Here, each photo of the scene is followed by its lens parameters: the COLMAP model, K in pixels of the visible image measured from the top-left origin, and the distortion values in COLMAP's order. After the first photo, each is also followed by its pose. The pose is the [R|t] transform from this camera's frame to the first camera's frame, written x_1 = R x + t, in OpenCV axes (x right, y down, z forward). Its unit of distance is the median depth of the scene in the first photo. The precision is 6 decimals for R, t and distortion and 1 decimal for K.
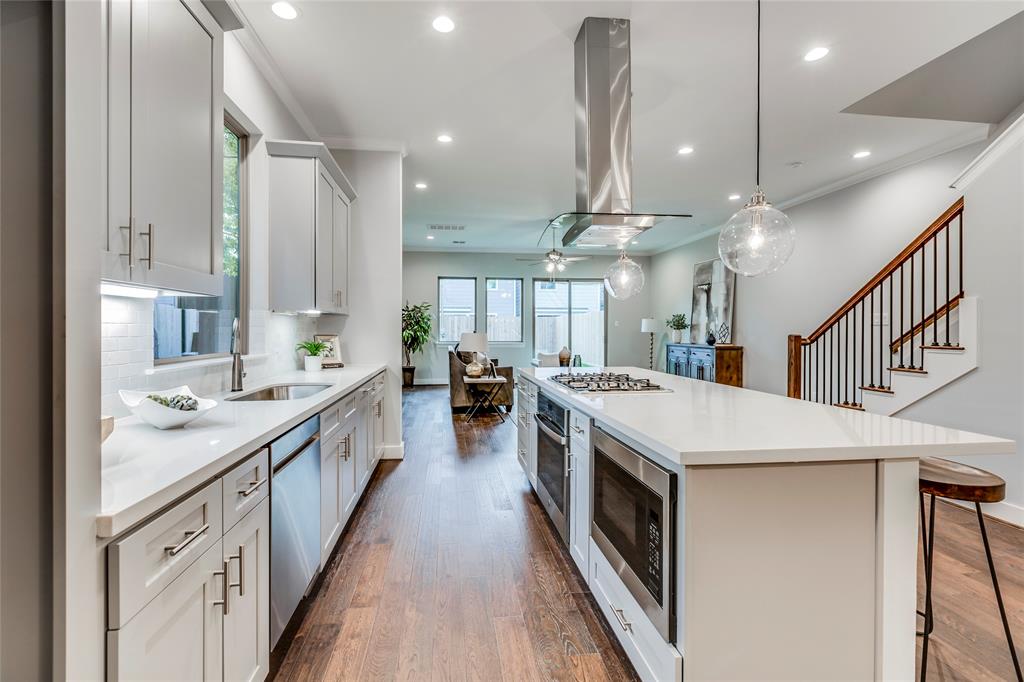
lens RADIAL K [[456.6, 0, 512.7], [0, 456.6, 330.8], [0, 0, 1]] dist [-0.000411, -0.000108]
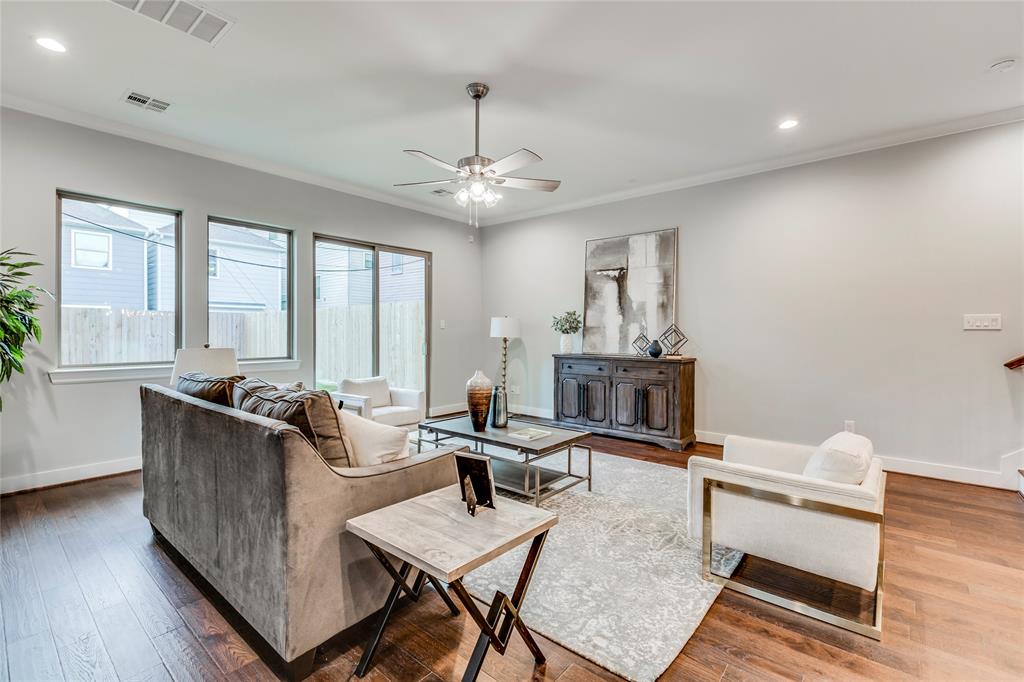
lens RADIAL K [[465.7, 0, 511.3], [0, 465.7, 332.9], [0, 0, 1]] dist [0.017313, -0.000158]
pose [[0.762414, 0.000422, 0.647089, -0.155075], [-0.002082, 0.999996, 0.001802, -0.005649], [-0.647086, -0.002721, 0.762412, 0.559935]]
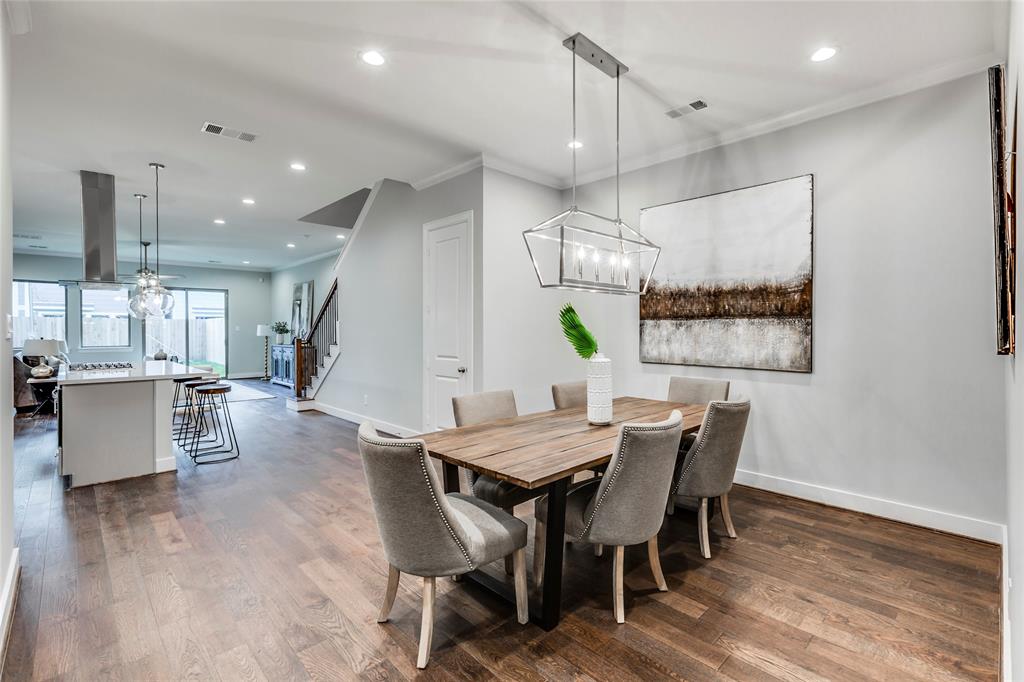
lens RADIAL K [[465.7, 0, 511.3], [0, 465.7, 332.9], [0, 0, 1]] dist [0.017313, -0.000158]
pose [[0.820084, -0.005818, 0.572214, 0.148980], [0.003555, 0.999981, 0.005073, -0.010201], [-0.572232, -0.002126, 0.820089, -0.476795]]
